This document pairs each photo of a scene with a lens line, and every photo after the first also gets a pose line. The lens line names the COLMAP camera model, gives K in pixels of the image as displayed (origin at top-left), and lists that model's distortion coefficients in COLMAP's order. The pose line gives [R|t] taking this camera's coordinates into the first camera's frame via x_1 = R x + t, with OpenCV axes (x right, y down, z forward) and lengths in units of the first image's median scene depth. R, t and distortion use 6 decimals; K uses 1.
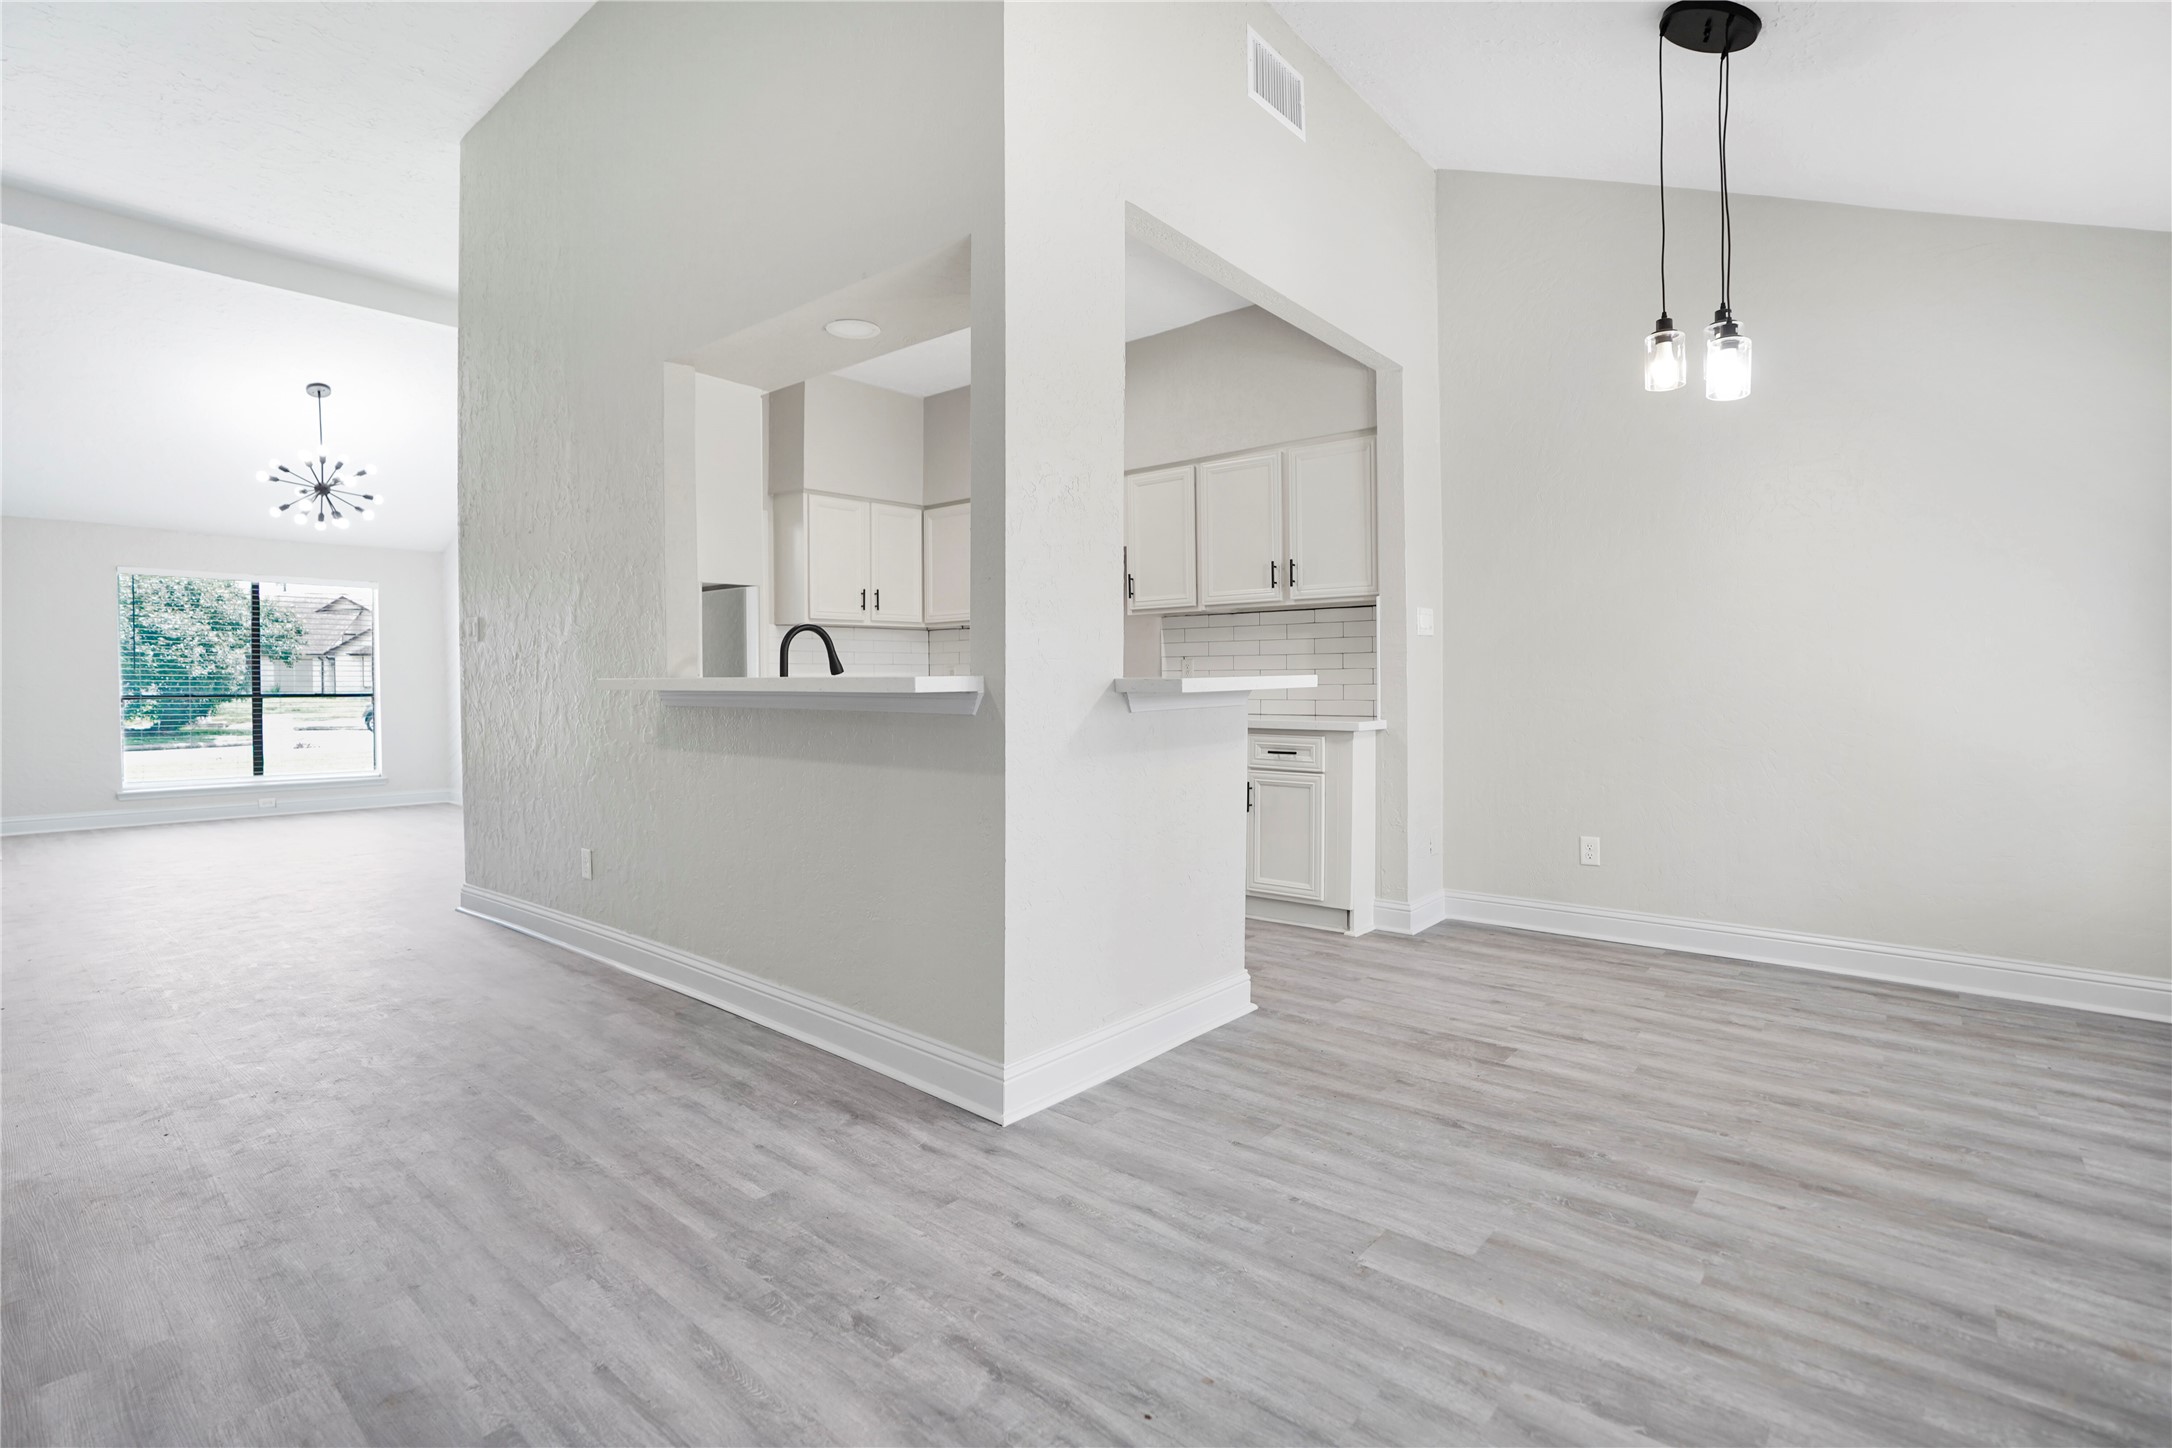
lens RADIAL K [[1013.2, 0, 1089.9], [0, 1013.2, 704.4], [0, 0, 1]] dist [-0.051234, 0.017164]
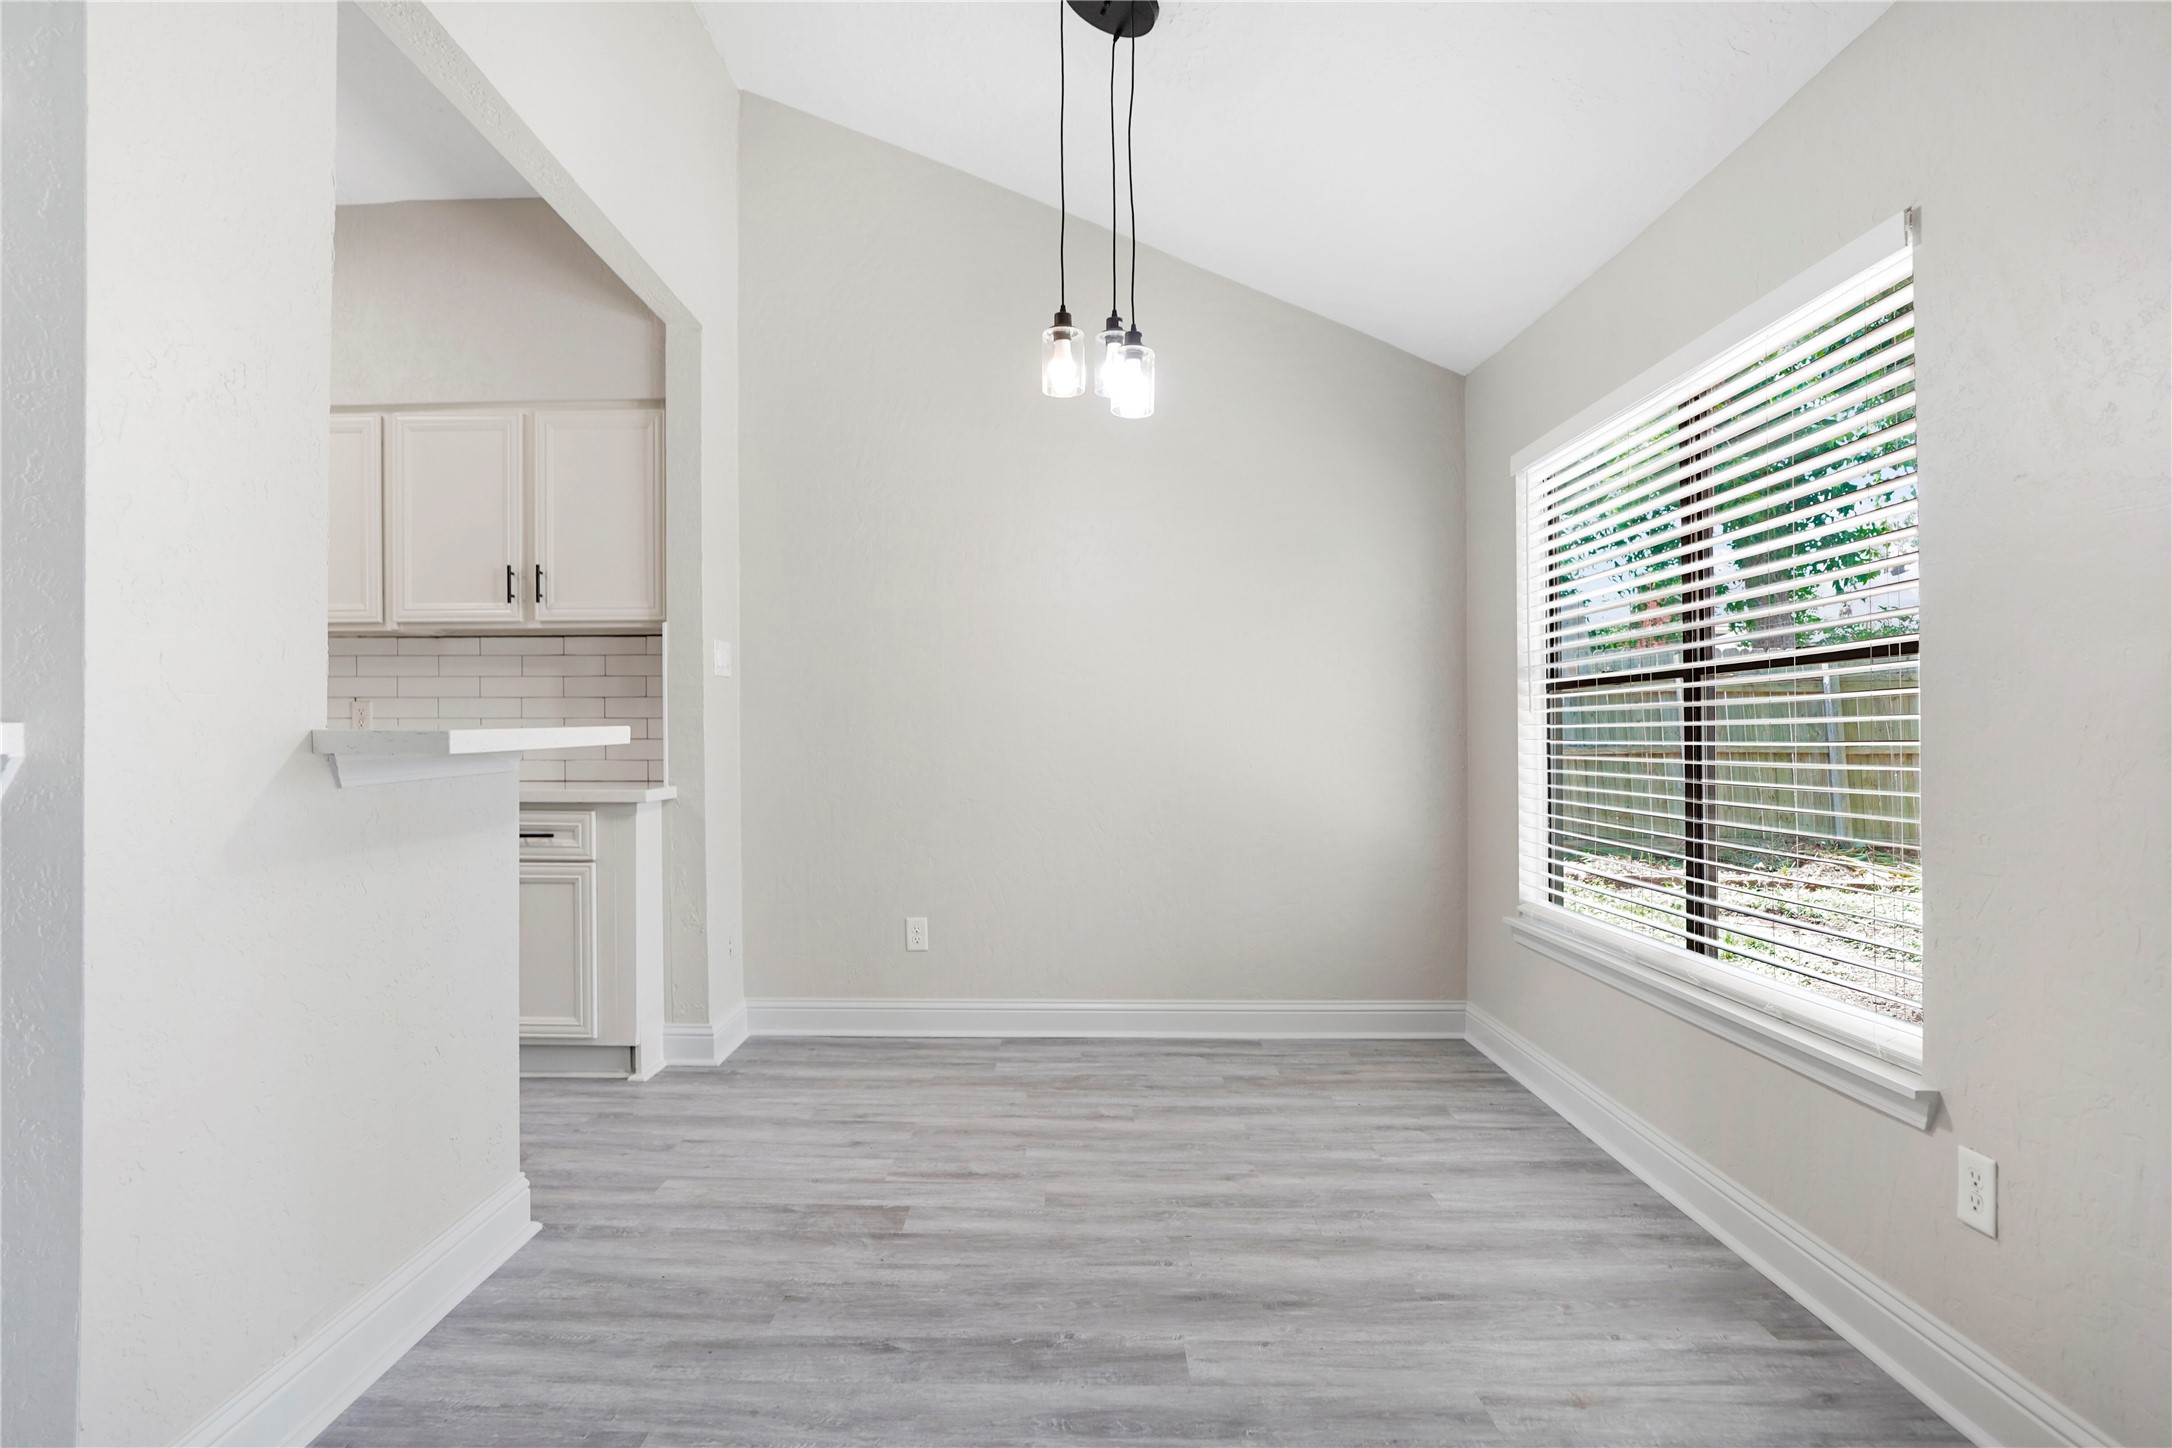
lens RADIAL K [[1152.8, 0, 1029.4], [0, 1152.8, 741.9], [0, 0, 1]] dist [-0.047336, 0.025369]
pose [[0.778372, -0.001044, 0.627802, -0.055712], [0.011698, 0.999849, -0.012841, -0.004981], [-0.627694, 0.017339, 0.778267, 0.220465]]
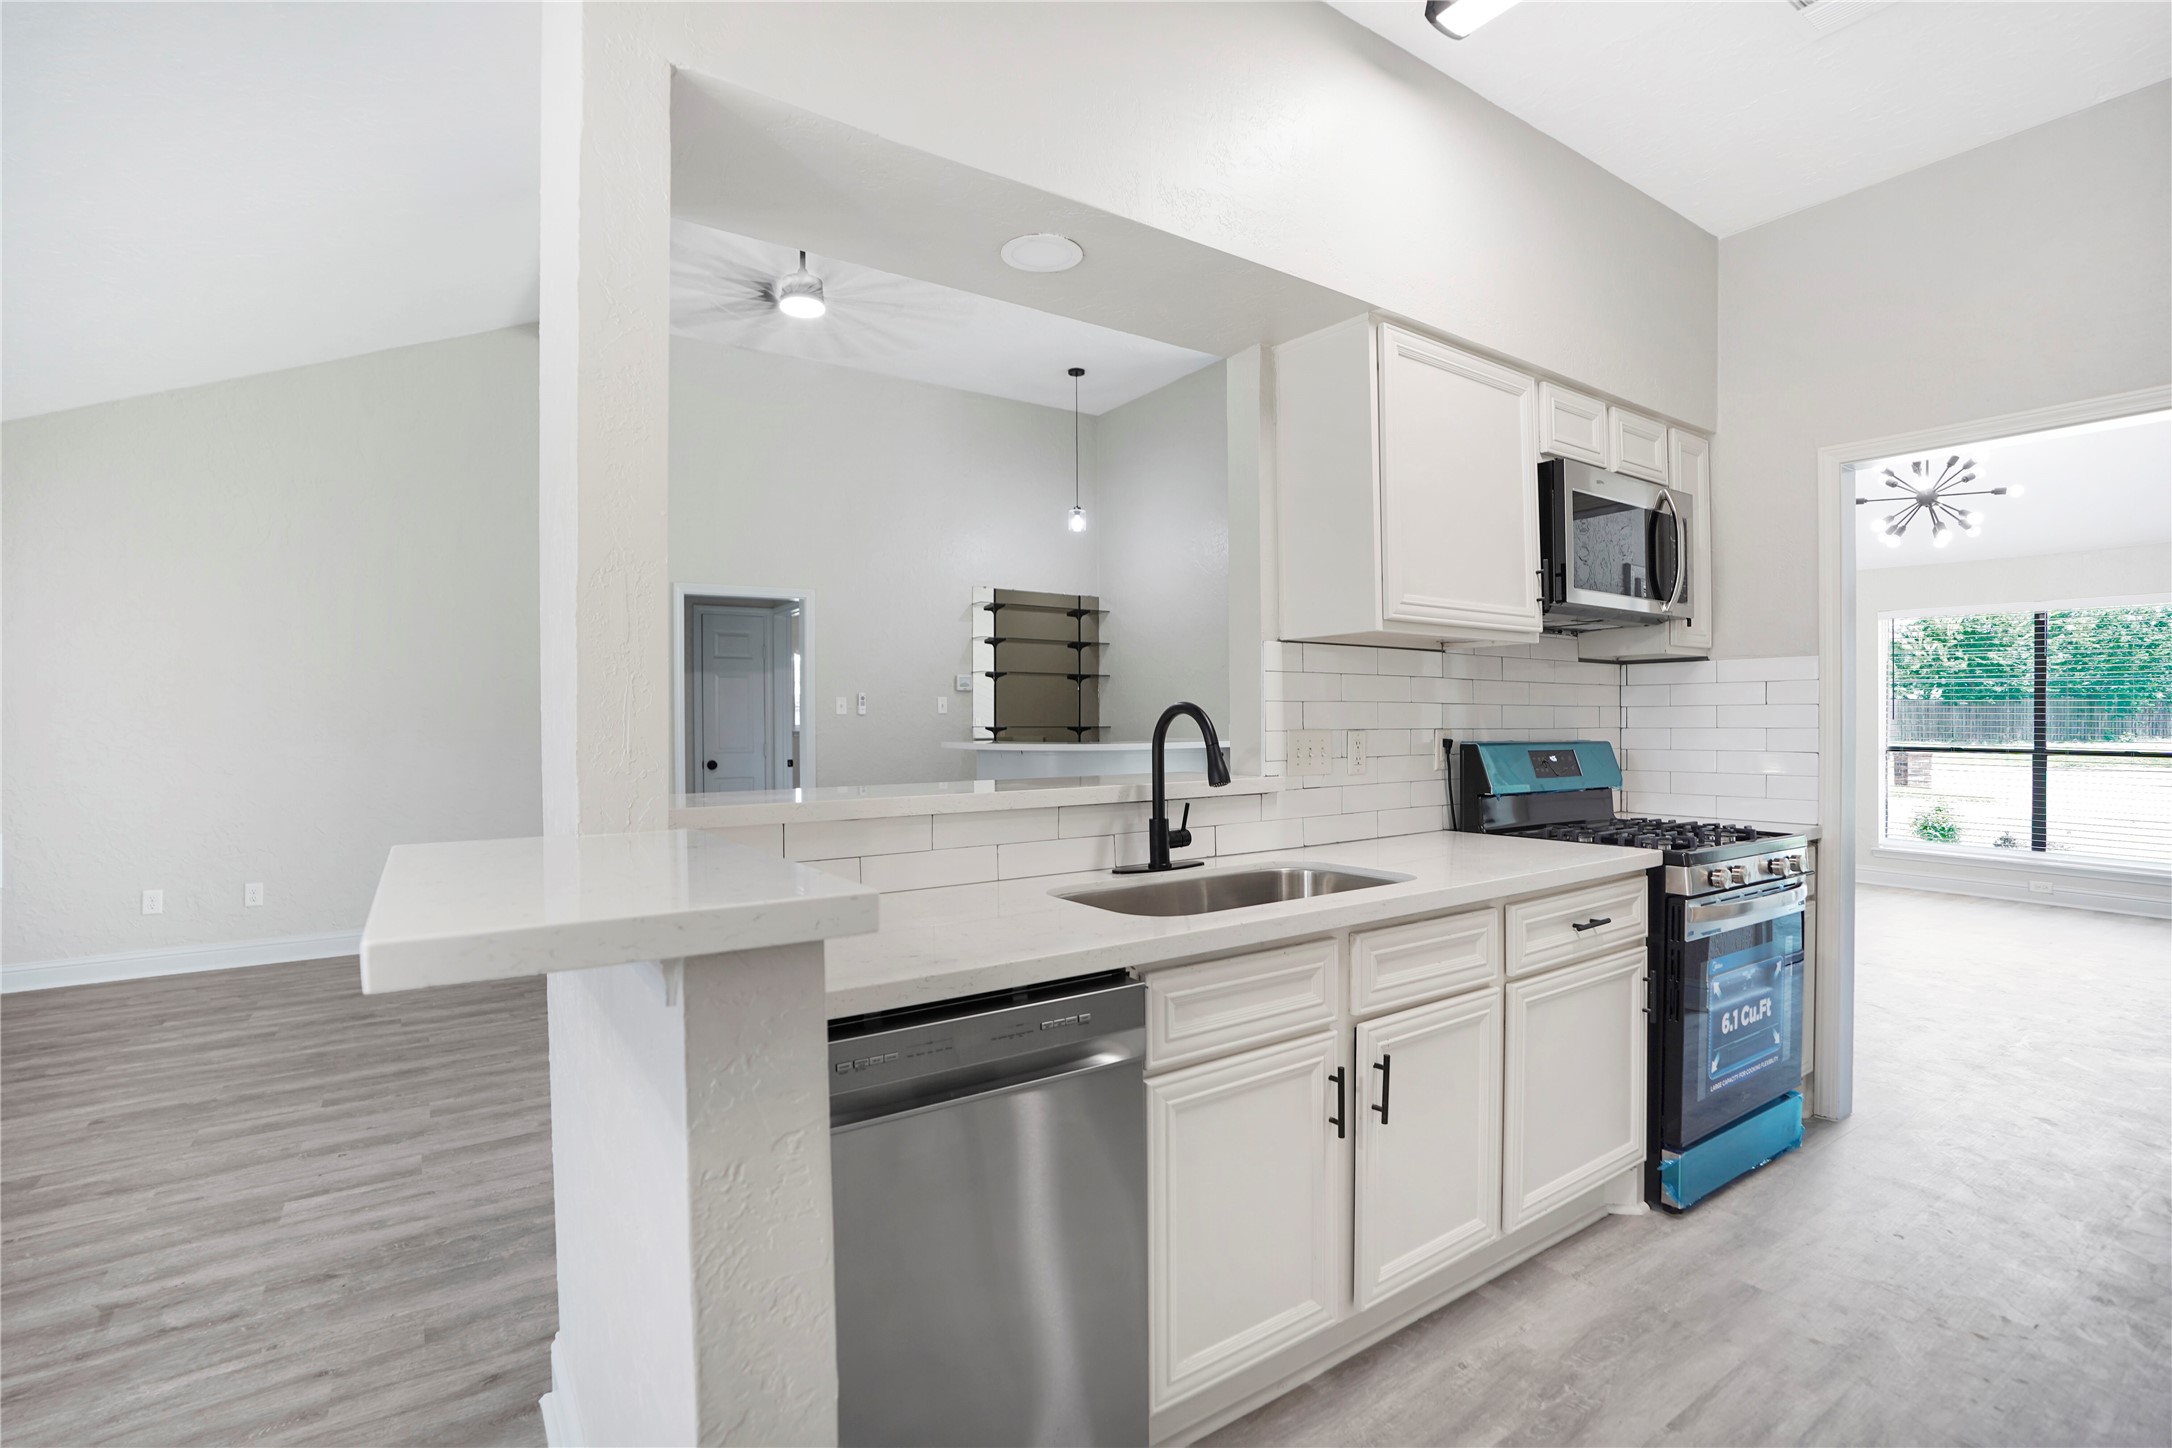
lens RADIAL K [[1013.2, 0, 1042.2], [0, 1013.2, 716.5], [0, 0, 1]] dist [-0.051234, 0.017164]
pose [[-0.284701, 0.006525, -0.958594, 0.399215], [-0.019503, 0.999730, 0.012597, -0.085818], [0.958418, 0.022282, -0.284497, 1.215708]]
